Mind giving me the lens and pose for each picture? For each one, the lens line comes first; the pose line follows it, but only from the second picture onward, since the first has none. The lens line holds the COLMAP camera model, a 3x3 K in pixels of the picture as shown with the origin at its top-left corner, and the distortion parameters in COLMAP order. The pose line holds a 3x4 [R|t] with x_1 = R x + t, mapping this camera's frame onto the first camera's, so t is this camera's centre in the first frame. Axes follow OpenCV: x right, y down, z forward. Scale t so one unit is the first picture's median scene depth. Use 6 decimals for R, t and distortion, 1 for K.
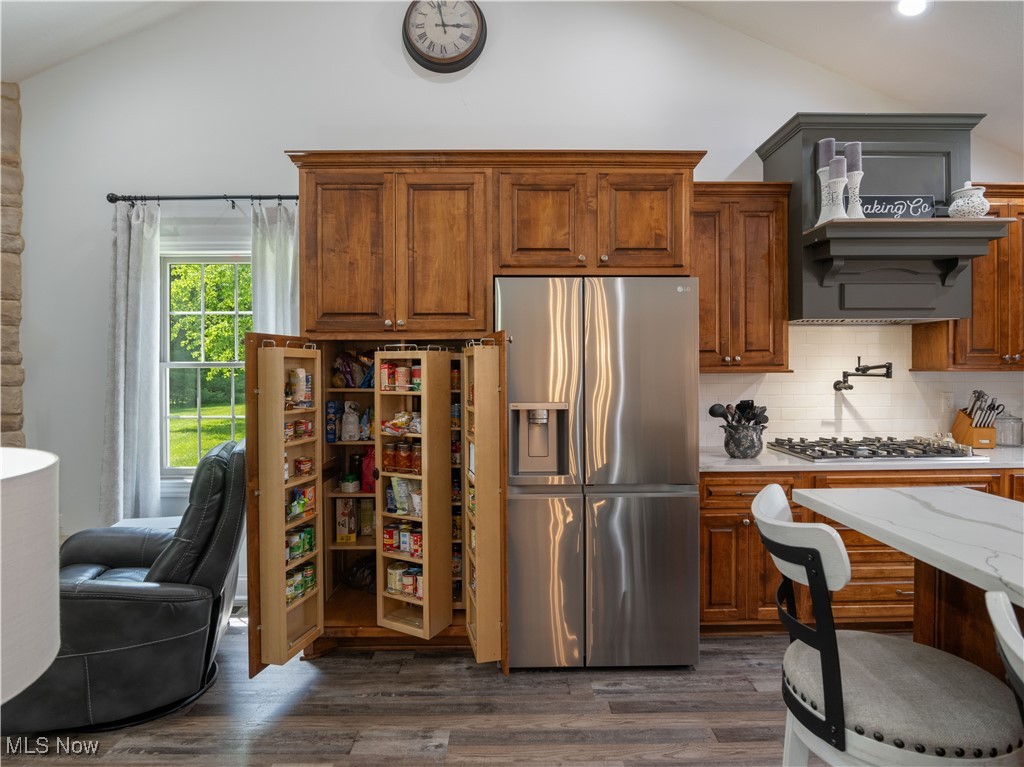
lens RADIAL K [[562.3, 0, 514.3], [0, 562.3, 376.7], [0, 0, 1]] dist [-0.016134, -0.003415]
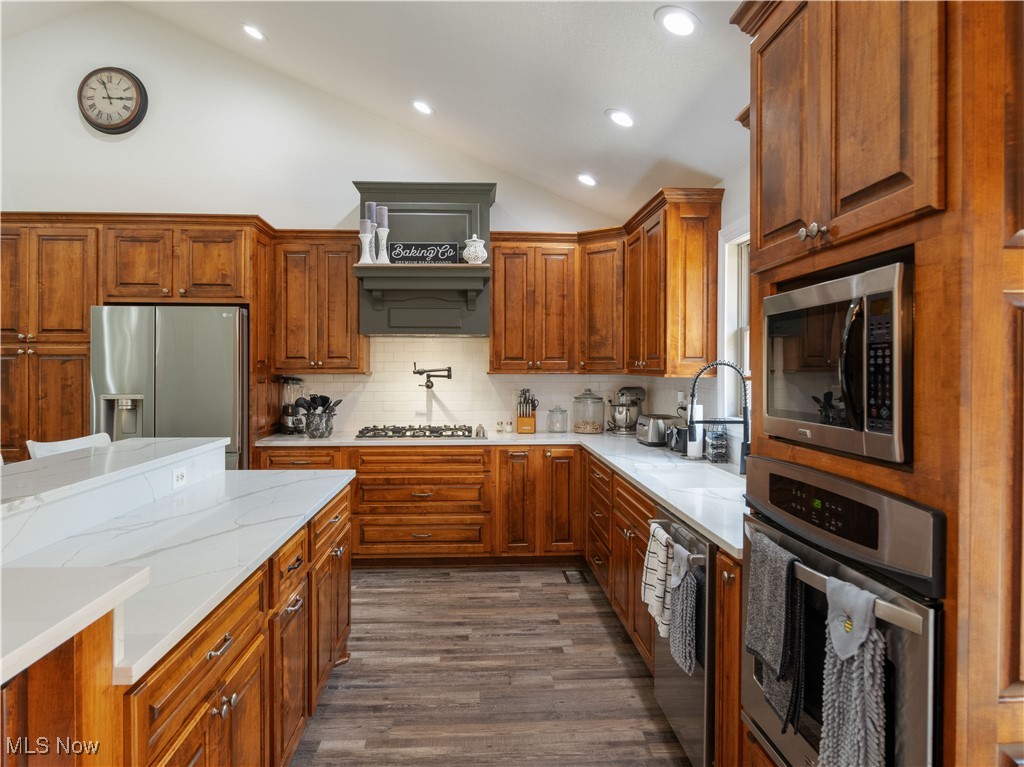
lens RADIAL K [[675.6, 0, 522.8], [0, 675.6, 371.9], [0, 0, 1]] dist [-0.014585, -0.000044]
pose [[0.998430, 0.007295, 0.055543, 0.862622], [-0.007078, 0.999967, -0.004088, -0.009455], [-0.055571, 0.003688, 0.998448, -0.672156]]
